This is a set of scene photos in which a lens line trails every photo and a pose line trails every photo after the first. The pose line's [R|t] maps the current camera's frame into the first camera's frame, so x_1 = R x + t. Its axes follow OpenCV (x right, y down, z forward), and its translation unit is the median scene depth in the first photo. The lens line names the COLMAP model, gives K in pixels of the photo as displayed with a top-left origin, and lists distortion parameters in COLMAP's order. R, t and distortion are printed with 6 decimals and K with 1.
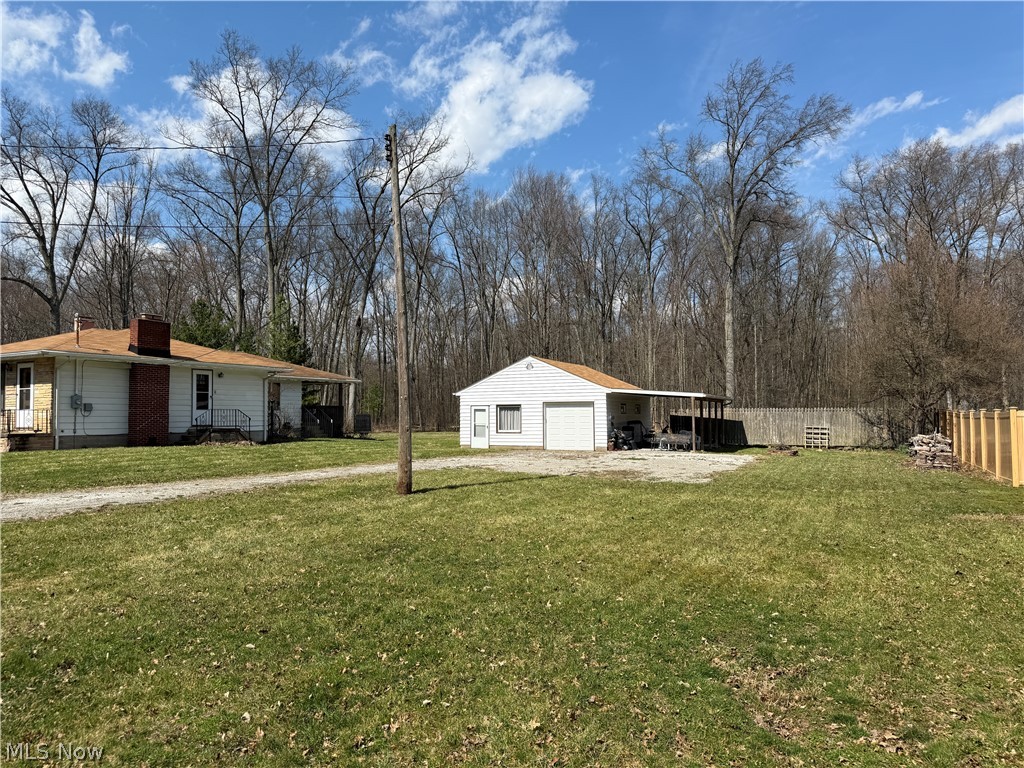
lens RADIAL K [[705.8, 0, 510.2], [0, 705.8, 383.9], [0, 0, 1]] dist [0.034252, -0.020225]
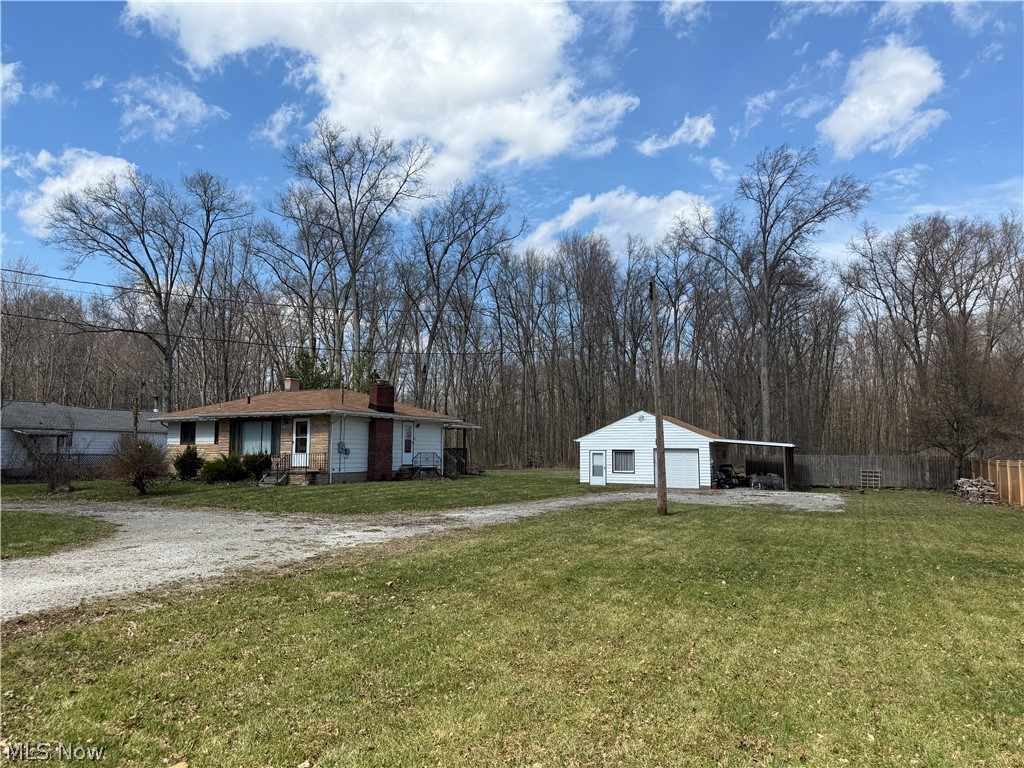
lens RADIAL K [[705.8, 0, 510.6], [0, 705.8, 386.3], [0, 0, 1]] dist [0.034252, -0.020225]
pose [[0.999829, 0.011395, 0.014587, -0.221704], [-0.010672, 0.998755, -0.048721, -0.019707], [-0.015124, 0.048557, 0.998706, -0.235805]]
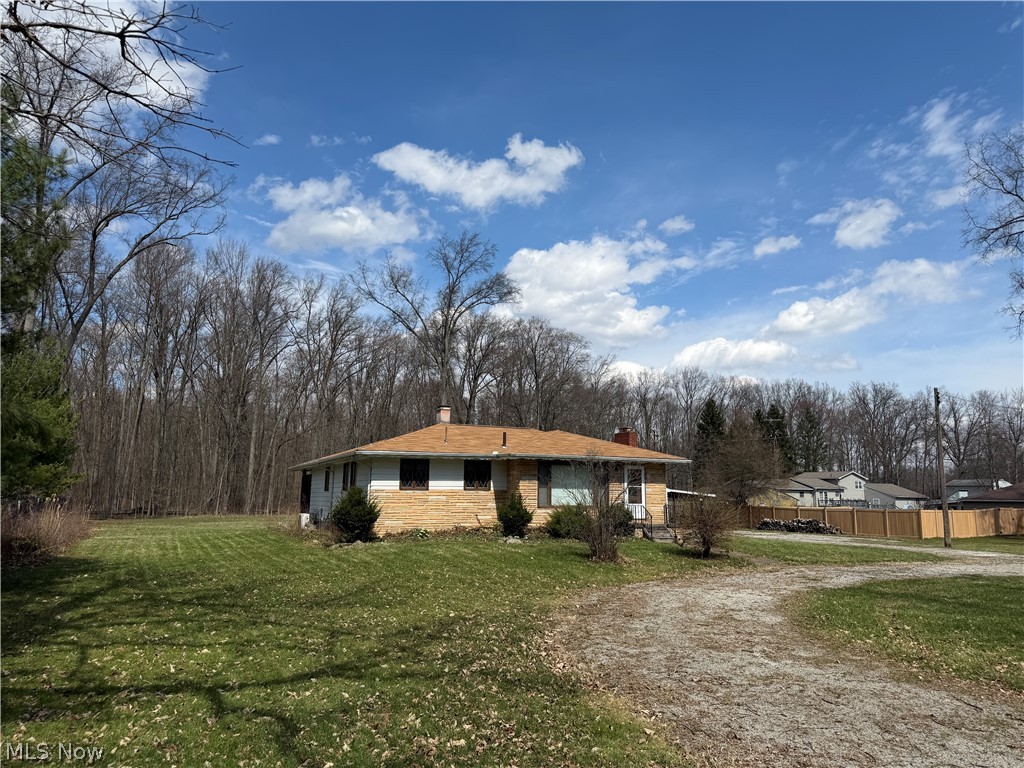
lens RADIAL K [[705.8, 0, 500.3], [0, 705.8, 357.7], [0, 0, 1]] dist [0.034252, -0.020225]
pose [[0.576631, 0.170974, 0.798914, -1.307428], [-0.051488, 0.983519, -0.173319, 0.008597], [-0.815381, 0.058806, 0.575931, 0.338208]]
